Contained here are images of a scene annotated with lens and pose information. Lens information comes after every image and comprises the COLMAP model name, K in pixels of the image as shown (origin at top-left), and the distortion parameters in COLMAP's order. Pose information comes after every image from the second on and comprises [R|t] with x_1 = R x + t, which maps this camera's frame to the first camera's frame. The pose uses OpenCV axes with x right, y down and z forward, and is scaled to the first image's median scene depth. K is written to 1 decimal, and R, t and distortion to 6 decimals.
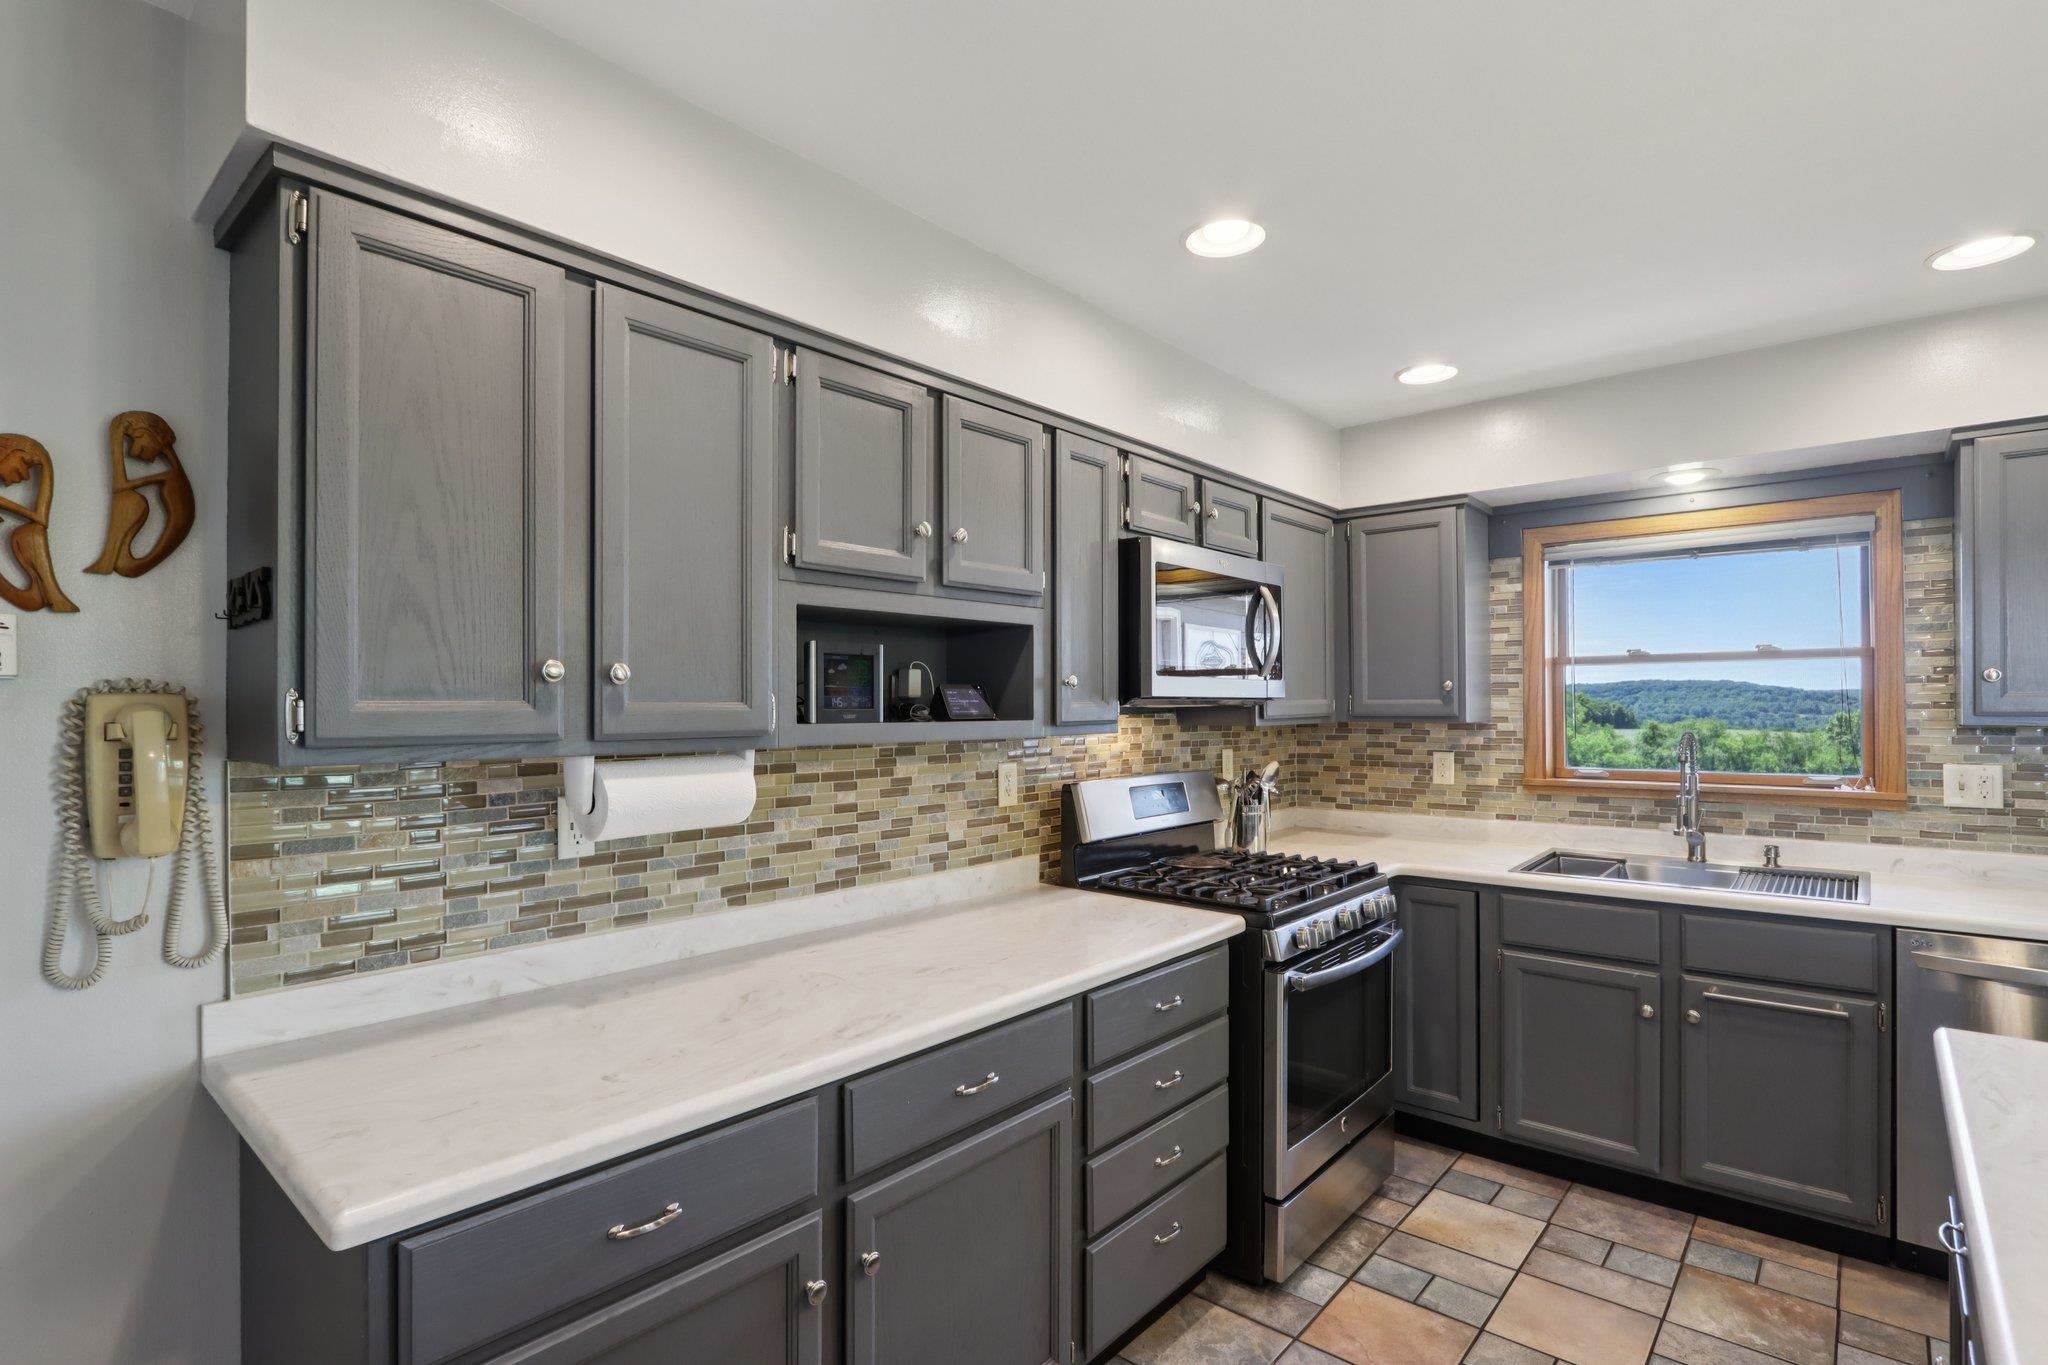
lens RADIAL K [[998.0, 0, 1021.8], [0, 998.0, 702.4], [0, 0, 1]] dist [-0.019045, 0.007135]
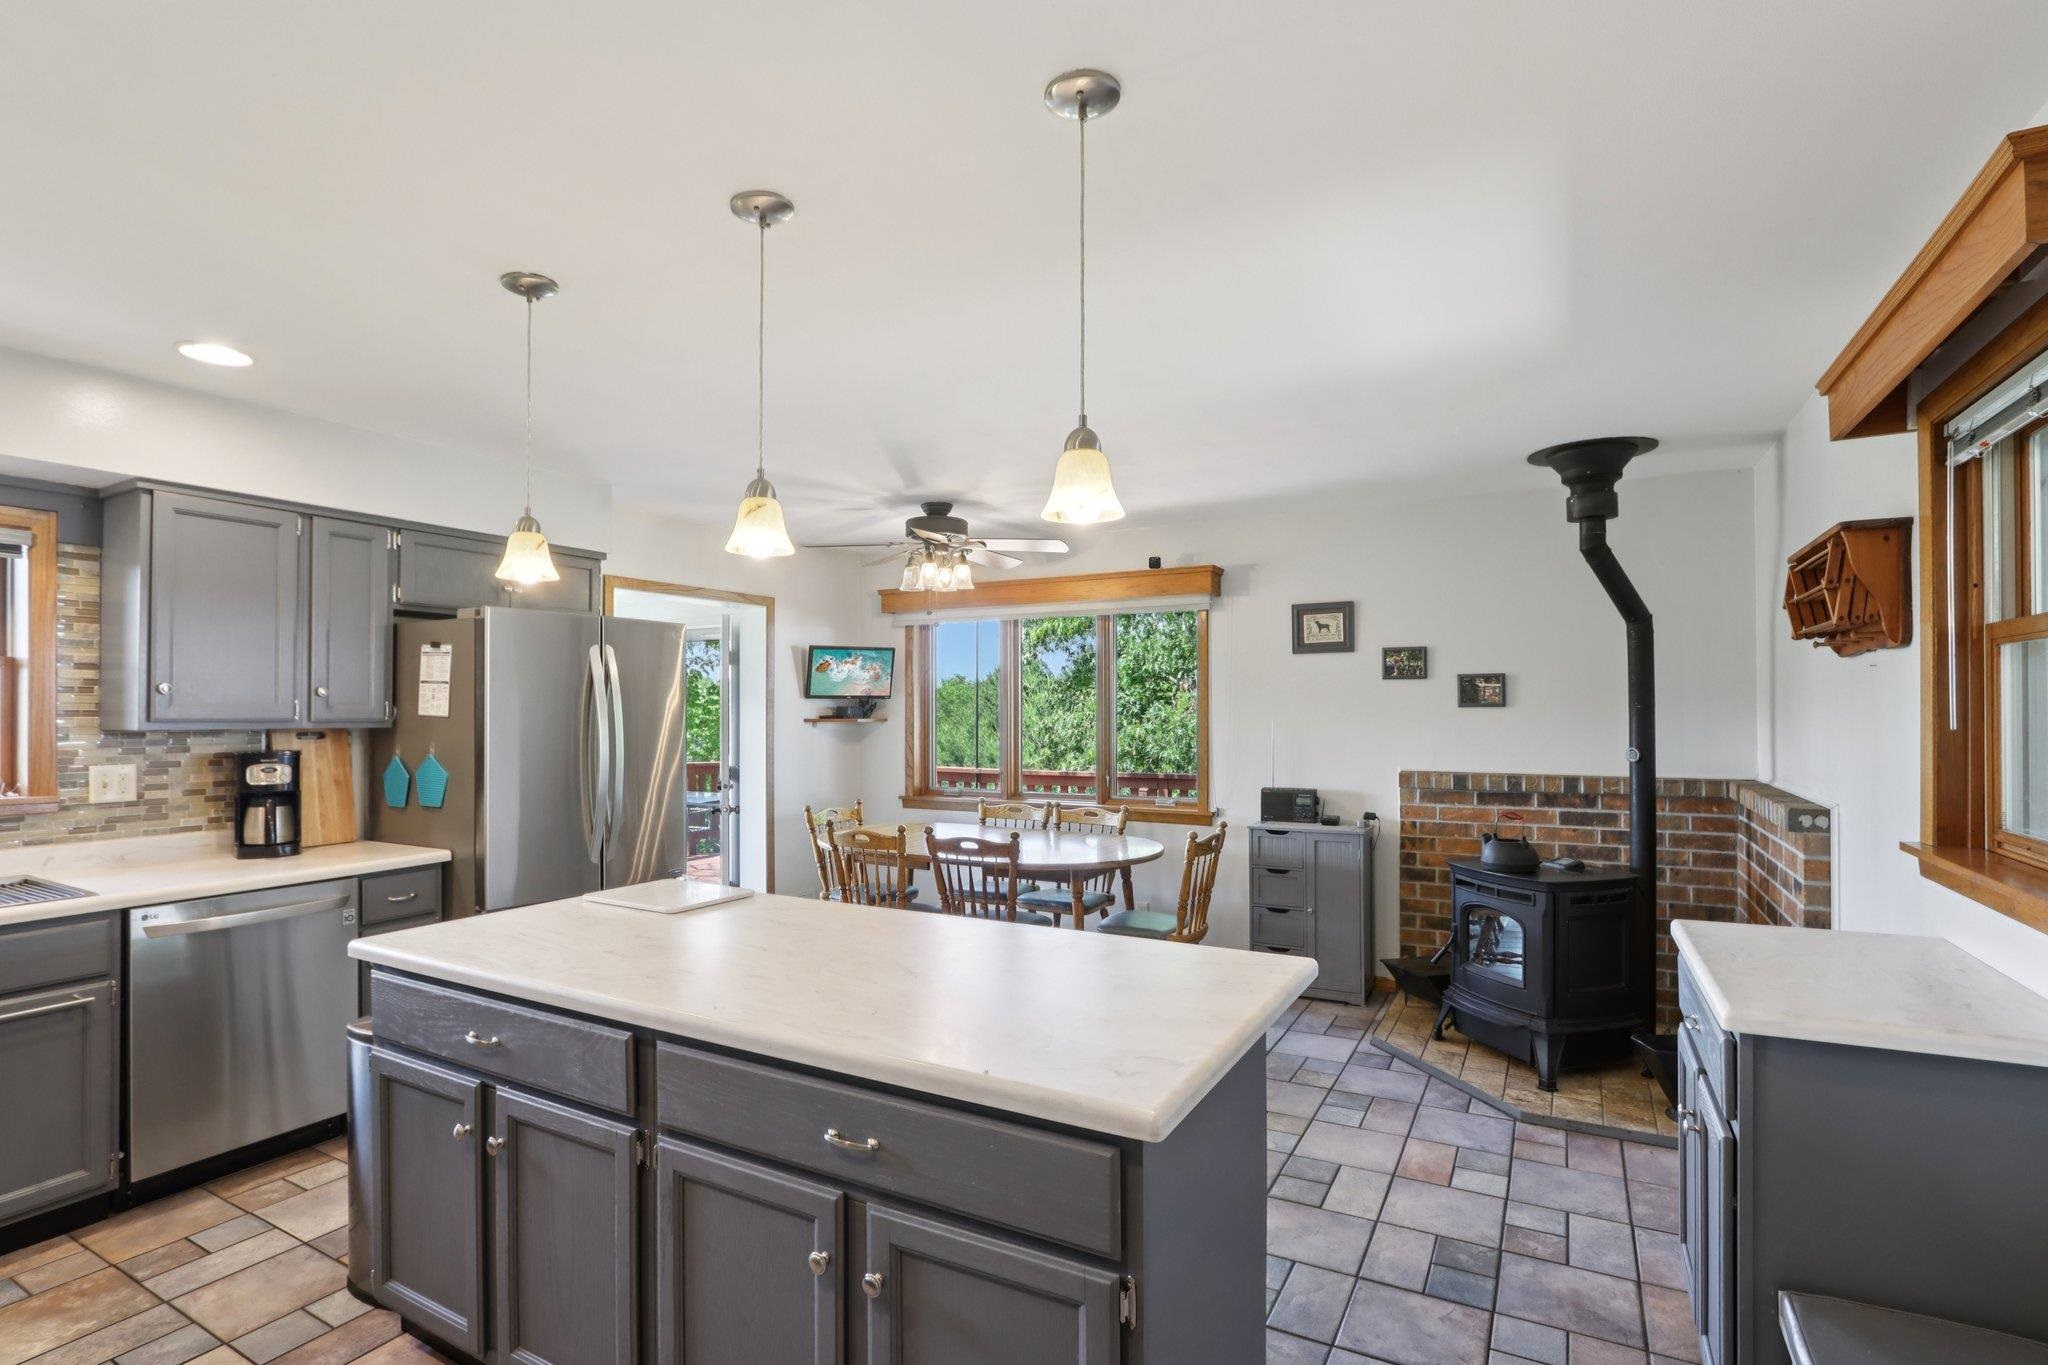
lens RADIAL K [[998.0, 0, 1006.7], [0, 998.0, 703.1], [0, 0, 1]] dist [-0.019045, 0.007135]
pose [[-0.211068, 0.010151, 0.977419, -0.405622], [-0.001579, 0.999941, -0.010726, 0.001511], [-0.977470, -0.003807, -0.211039, 0.232813]]
